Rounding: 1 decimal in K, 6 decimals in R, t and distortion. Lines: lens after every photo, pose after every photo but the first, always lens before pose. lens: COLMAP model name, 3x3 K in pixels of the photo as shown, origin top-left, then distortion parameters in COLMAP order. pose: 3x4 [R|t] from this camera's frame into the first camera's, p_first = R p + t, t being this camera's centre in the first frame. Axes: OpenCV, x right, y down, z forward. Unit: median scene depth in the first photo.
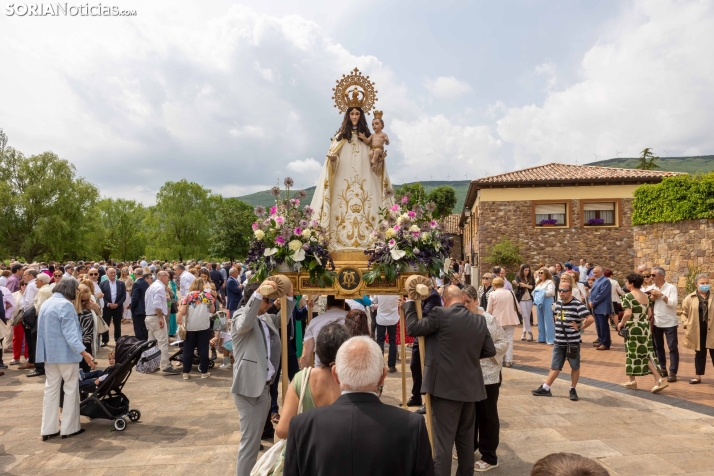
lens RADIAL K [[492.9, 0, 356.1], [0, 492.9, 232.6], [0, 0, 1]] dist [-0.011145, 0.000904]
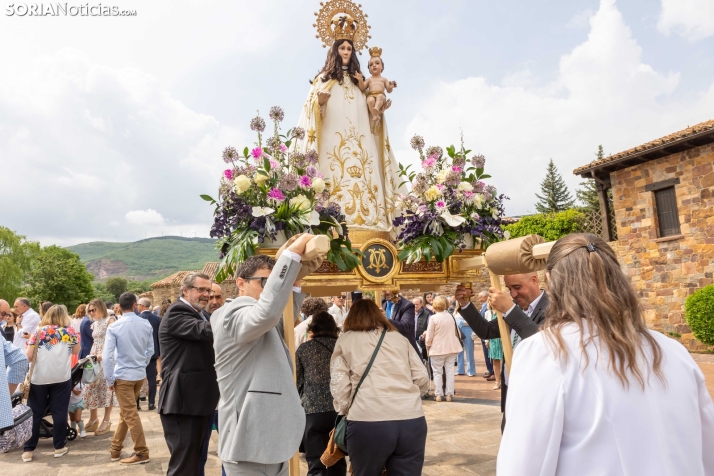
lens RADIAL K [[486.7, 0, 347.3], [0, 486.7, 235.9], [0, 0, 1]] dist [-0.020240, 0.004138]
pose [[0.951096, 0.015844, 0.308490, -0.215366], [0.017302, 0.994384, -0.104413, 0.109806], [-0.308411, 0.104644, 0.945480, 0.340884]]
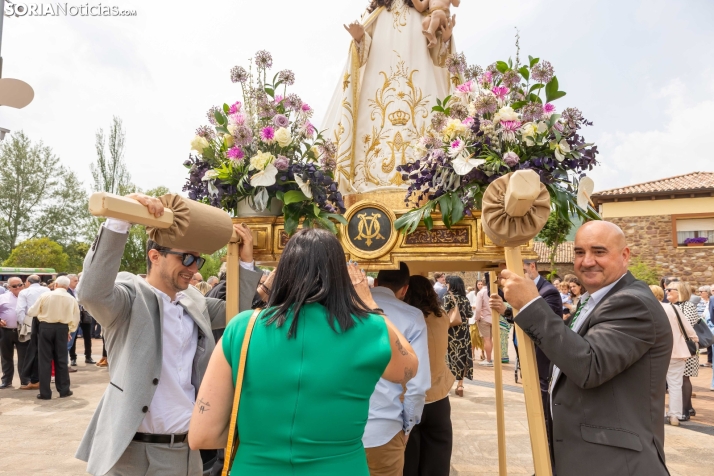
lens RADIAL K [[486.7, 0, 347.3], [0, 486.7, 235.9], [0, 0, 1]] dist [-0.020240, 0.004138]
pose [[0.974038, -0.016587, -0.225775, 0.060904], [0.000506, 0.997469, -0.071098, 0.115615], [0.226383, 0.069138, 0.971581, 0.451177]]
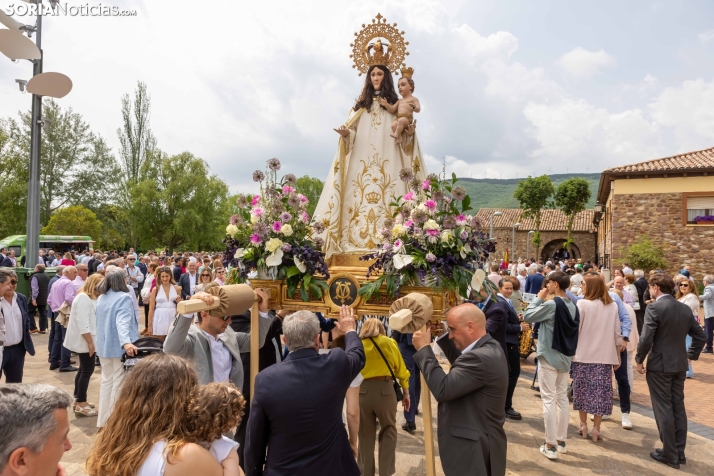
lens RADIAL K [[490.8, 0, 348.7], [0, 490.8, 234.8], [0, 0, 1]] dist [-0.013116, 0.005043]
pose [[0.963334, 0.016447, -0.267801, 0.161182], [-0.012595, 0.999791, 0.016096, -0.003349], [0.268010, -0.012133, 0.963340, 0.247905]]
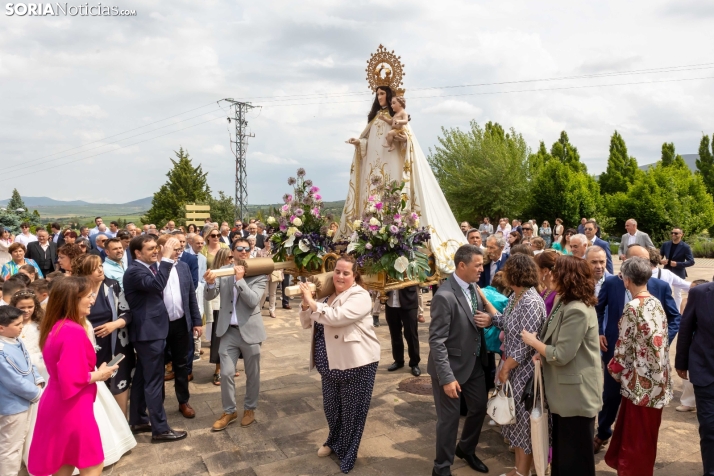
lens RADIAL K [[538.7, 0, 371.8], [0, 538.7, 223.0], [0, 0, 1]] dist [-0.013420, 0.000604]
pose [[0.752101, 0.051548, -0.657029, 0.677498], [0.017895, 0.994972, 0.098545, -0.092674], [0.658805, -0.085873, 0.747397, 0.179360]]
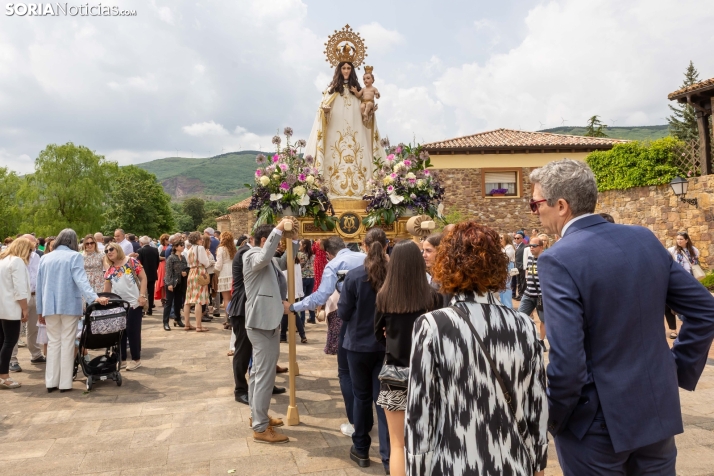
lens RADIAL K [[578.8, 0, 351.8], [0, 578.8, 189.0], [0, 0, 1]] dist [-0.016424, 0.000710]
pose [[0.990370, 0.003598, 0.138400, -0.155868], [0.001387, 0.999354, -0.035901, 0.055282], [-0.138440, 0.035747, 0.989726, -0.192450]]
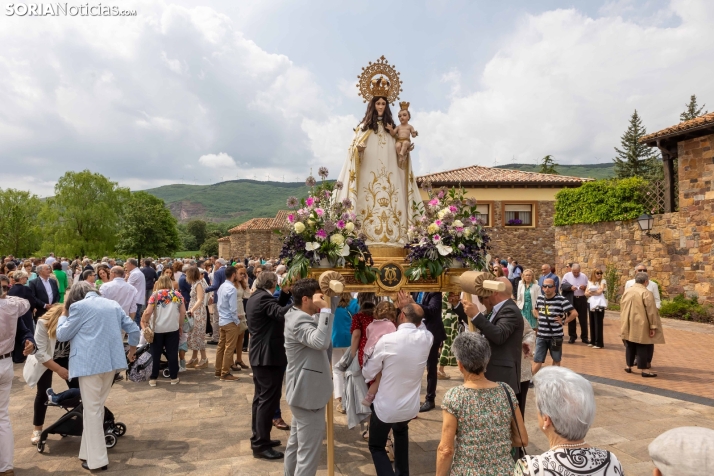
lens RADIAL K [[490.8, 0, 348.7], [0, 490.8, 234.8], [0, 0, 1]] dist [-0.013116, 0.005043]
pose [[0.984772, 0.011518, 0.173469, -0.223615], [-0.012996, 0.999888, 0.007387, 0.008038], [-0.173365, -0.009529, 0.984812, 0.066293]]
